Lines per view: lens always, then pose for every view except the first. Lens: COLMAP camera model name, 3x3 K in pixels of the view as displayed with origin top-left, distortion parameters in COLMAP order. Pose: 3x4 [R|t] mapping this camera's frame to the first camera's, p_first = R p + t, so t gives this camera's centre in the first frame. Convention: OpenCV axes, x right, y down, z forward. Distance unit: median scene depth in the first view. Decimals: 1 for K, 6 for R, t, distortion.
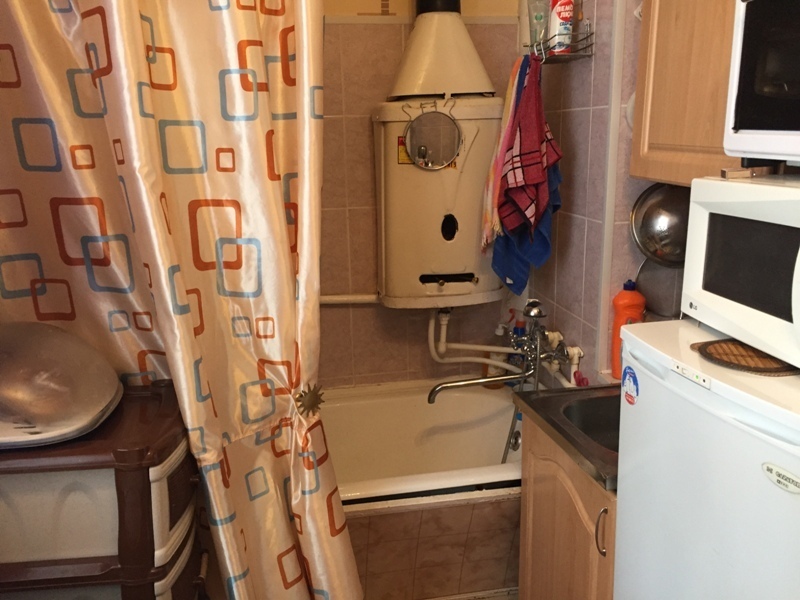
lens RADIAL K [[691.5, 0, 400.0], [0, 691.5, 300.0], [0, 0, 1]] dist [0.032060, -0.002937]
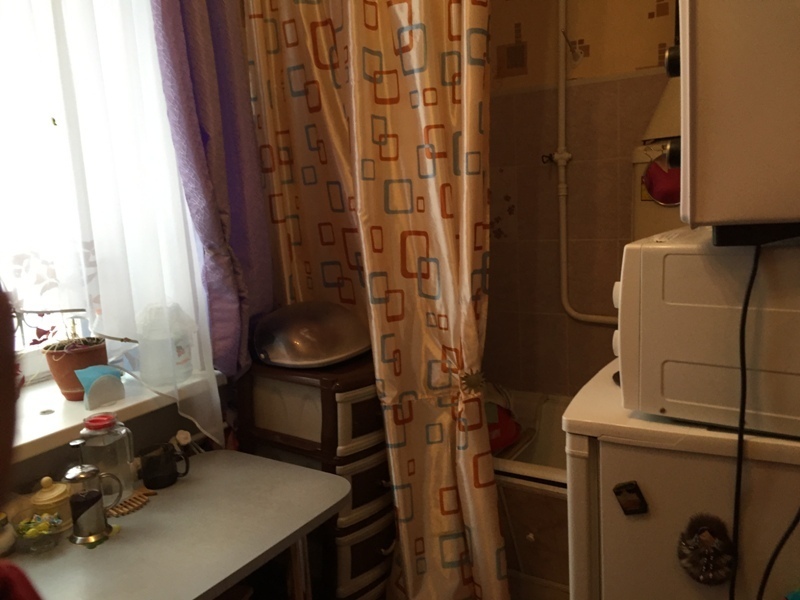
lens RADIAL K [[691.5, 0, 400.0], [0, 691.5, 300.0], [0, 0, 1]] dist [0.032060, -0.002937]
pose [[0.717760, 0.089602, -0.690501, 0.742723], [-0.114012, 0.993425, 0.010398, -0.009797], [0.686893, 0.071262, 0.723257, -0.080794]]
